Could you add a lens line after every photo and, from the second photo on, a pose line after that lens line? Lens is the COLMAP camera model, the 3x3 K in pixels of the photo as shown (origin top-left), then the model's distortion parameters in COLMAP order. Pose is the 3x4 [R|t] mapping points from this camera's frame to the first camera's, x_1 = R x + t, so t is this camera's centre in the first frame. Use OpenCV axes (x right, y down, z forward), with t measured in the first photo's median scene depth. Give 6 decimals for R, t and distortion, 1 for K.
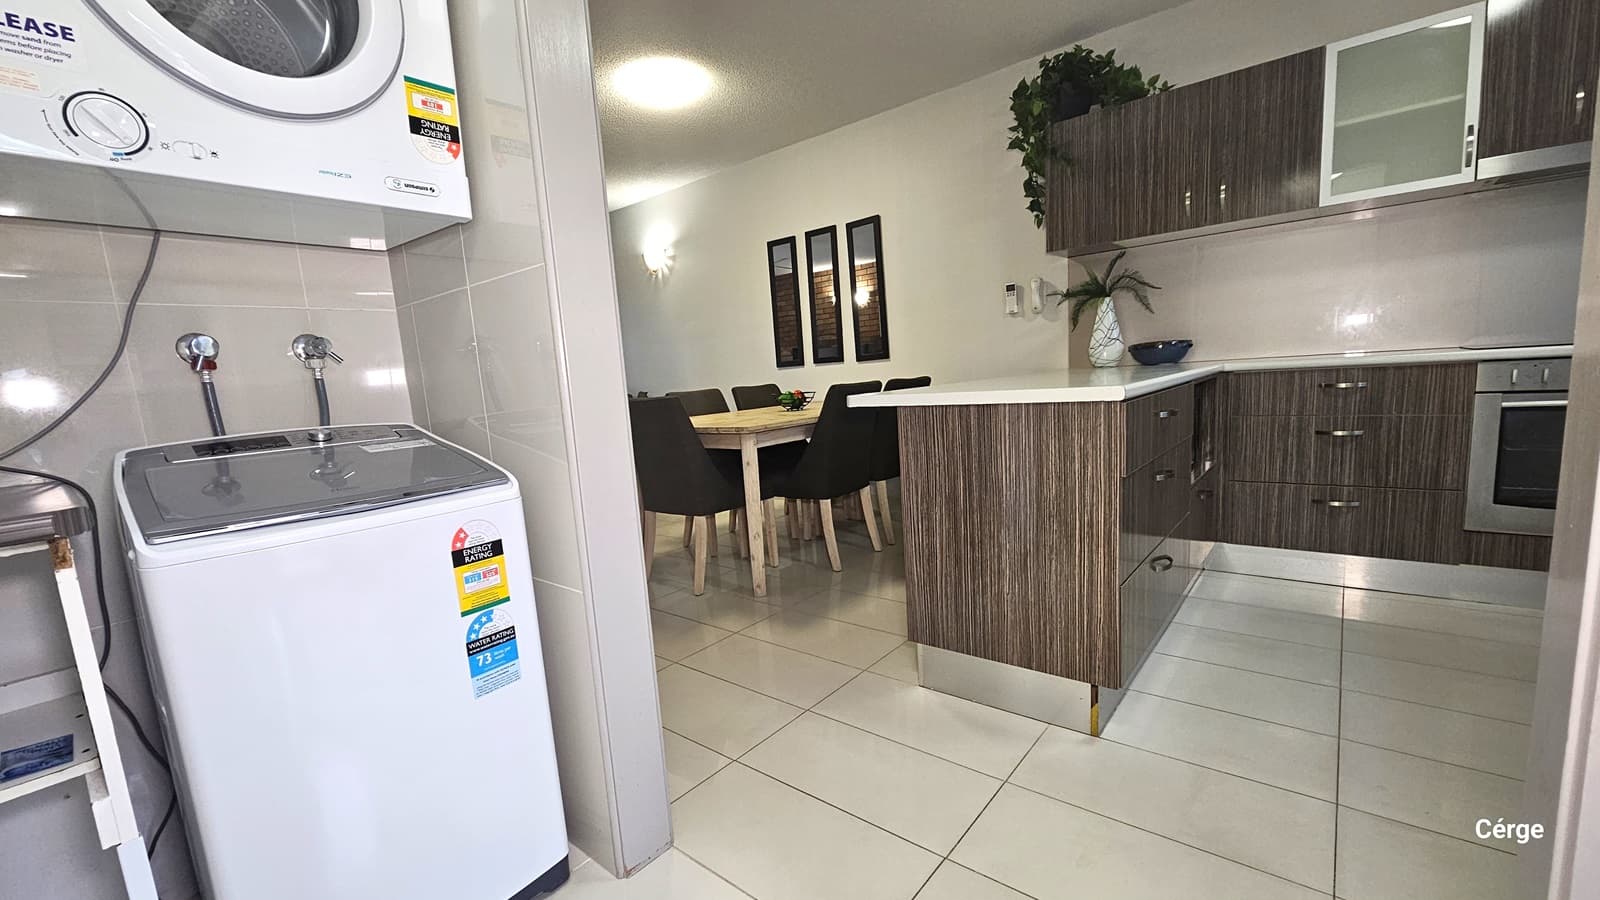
lens RADIAL K [[657.2, 0, 798.2], [0, 657.2, 470.1], [0, 0, 1]] dist [-0.001241, -0.000057]
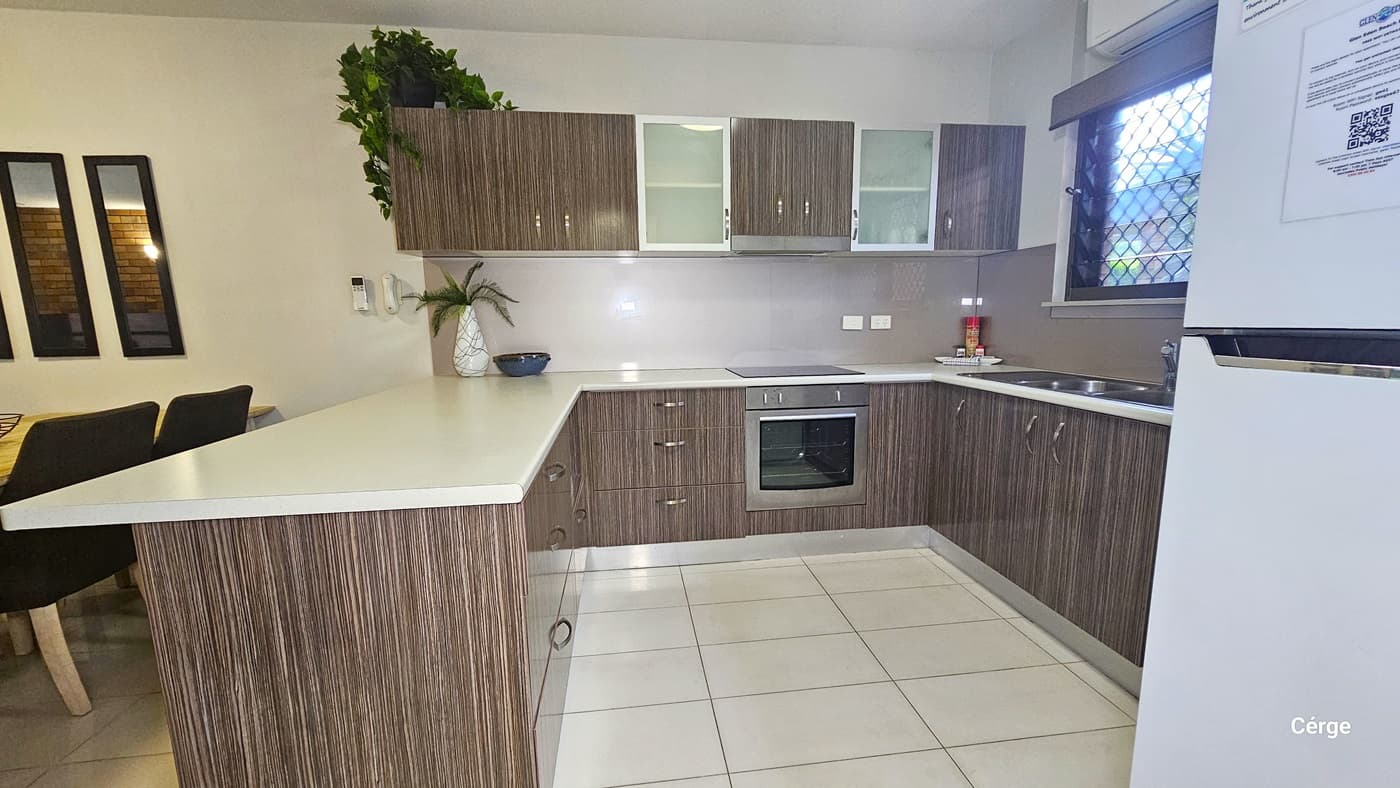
lens RADIAL K [[575.0, 0, 698.4], [0, 575.0, 411.6], [0, 0, 1]] dist [-0.001241, -0.000057]
pose [[0.679470, -0.060492, 0.731205, 0.076549], [0.075432, 0.997074, 0.012392, -0.097279], [-0.729815, 0.046736, 0.682045, 0.192937]]
